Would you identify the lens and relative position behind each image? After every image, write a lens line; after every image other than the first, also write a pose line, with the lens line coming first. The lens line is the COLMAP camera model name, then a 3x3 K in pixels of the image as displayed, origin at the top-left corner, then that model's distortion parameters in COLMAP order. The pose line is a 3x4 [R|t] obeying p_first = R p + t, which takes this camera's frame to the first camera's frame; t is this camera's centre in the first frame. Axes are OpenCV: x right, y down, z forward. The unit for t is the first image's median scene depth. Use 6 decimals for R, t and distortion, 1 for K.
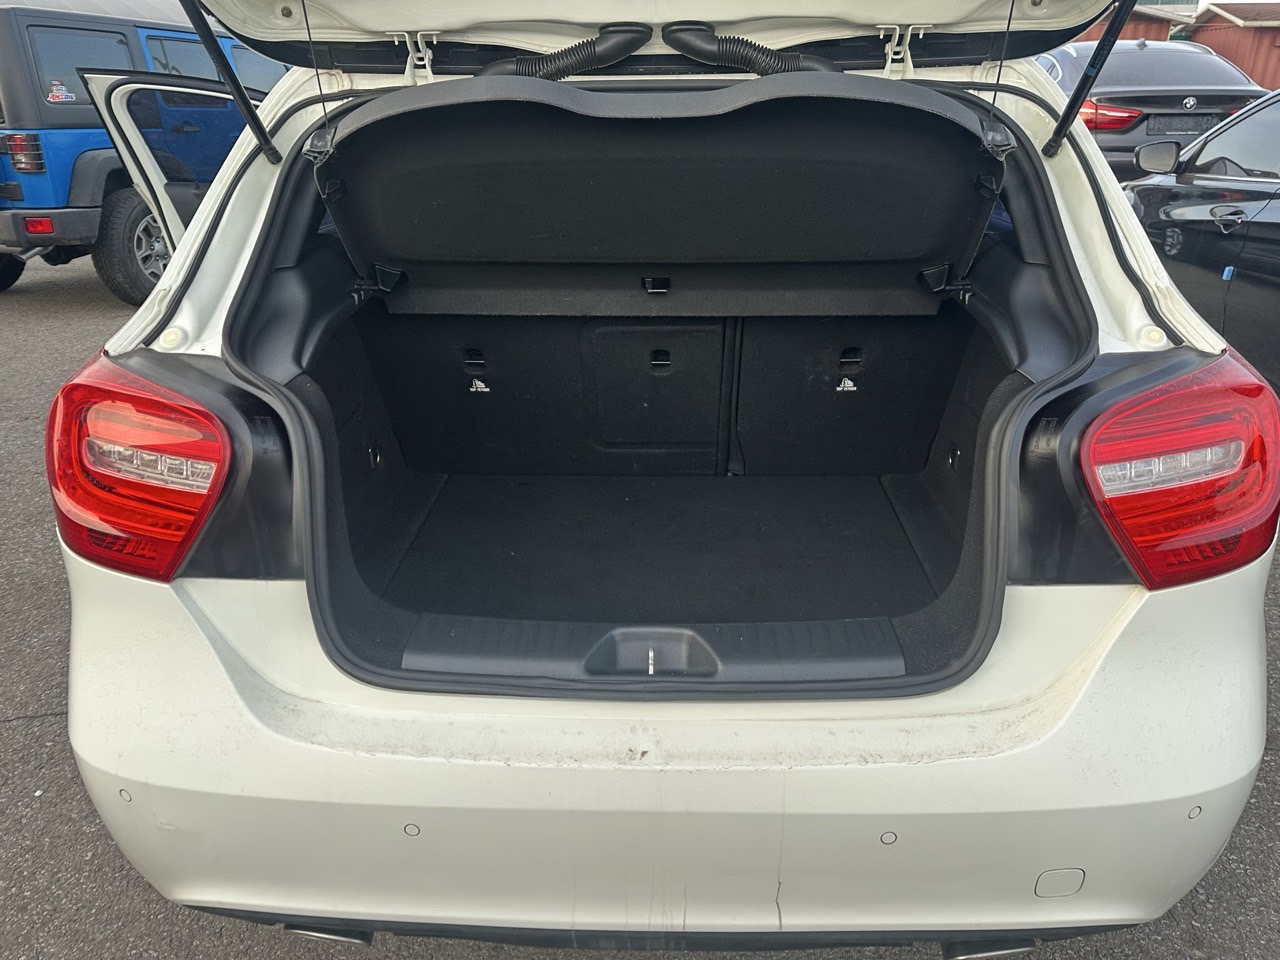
lens RADIAL K [[901.5, 0, 640.7], [0, 901.5, 476.7], [0, 0, 1]] dist [0.038765, -0.033492]
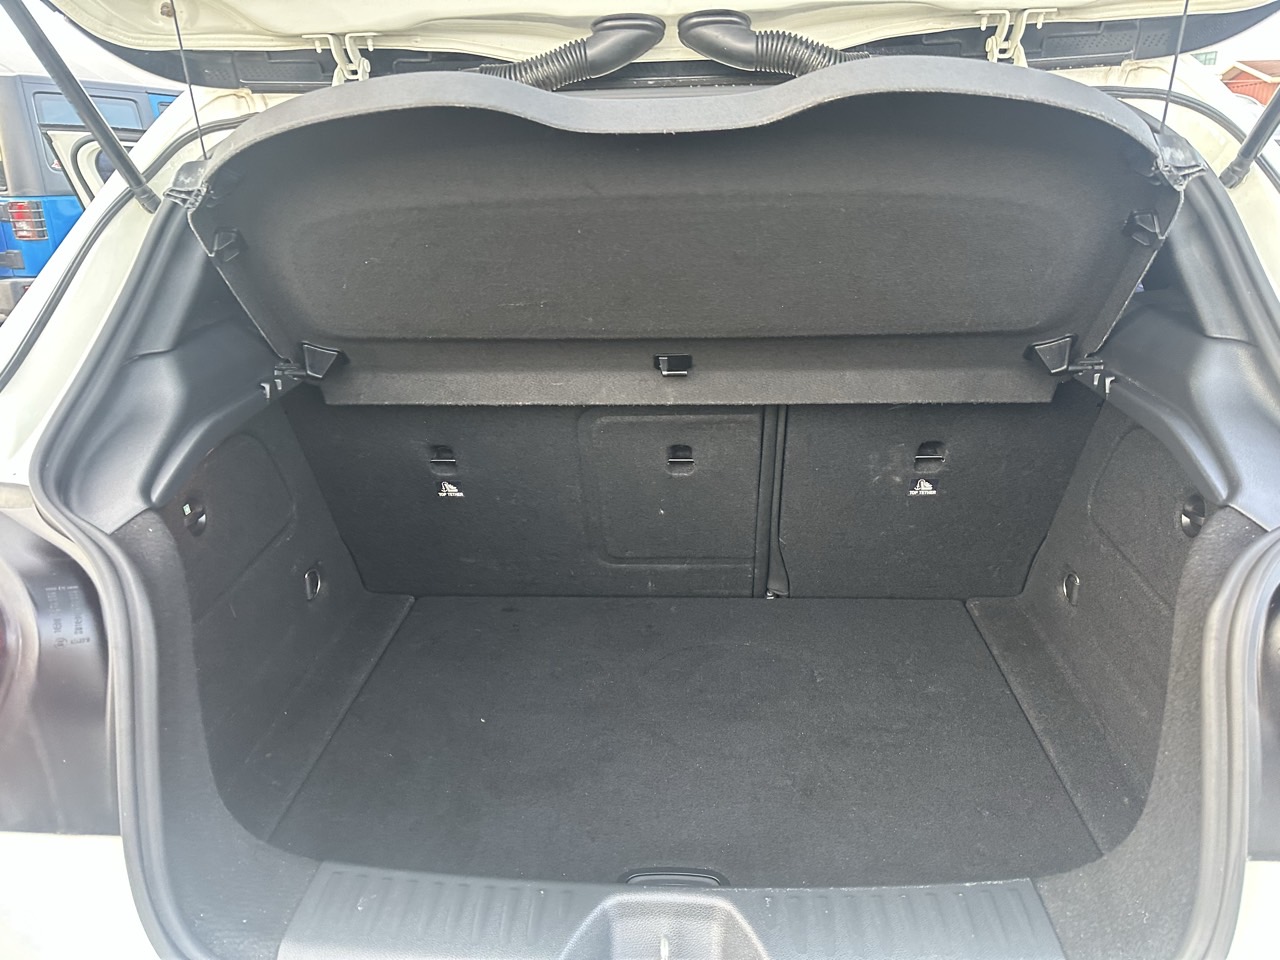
lens RADIAL K [[901.5, 0, 631.2], [0, 901.5, 472.3], [0, 0, 1]] dist [0.038765, -0.033492]
pose [[0.999229, -0.003229, -0.039133, 0.012228], [0.000589, 0.997733, -0.067294, -0.079246], [0.039261, 0.067219, 0.996965, 0.275571]]
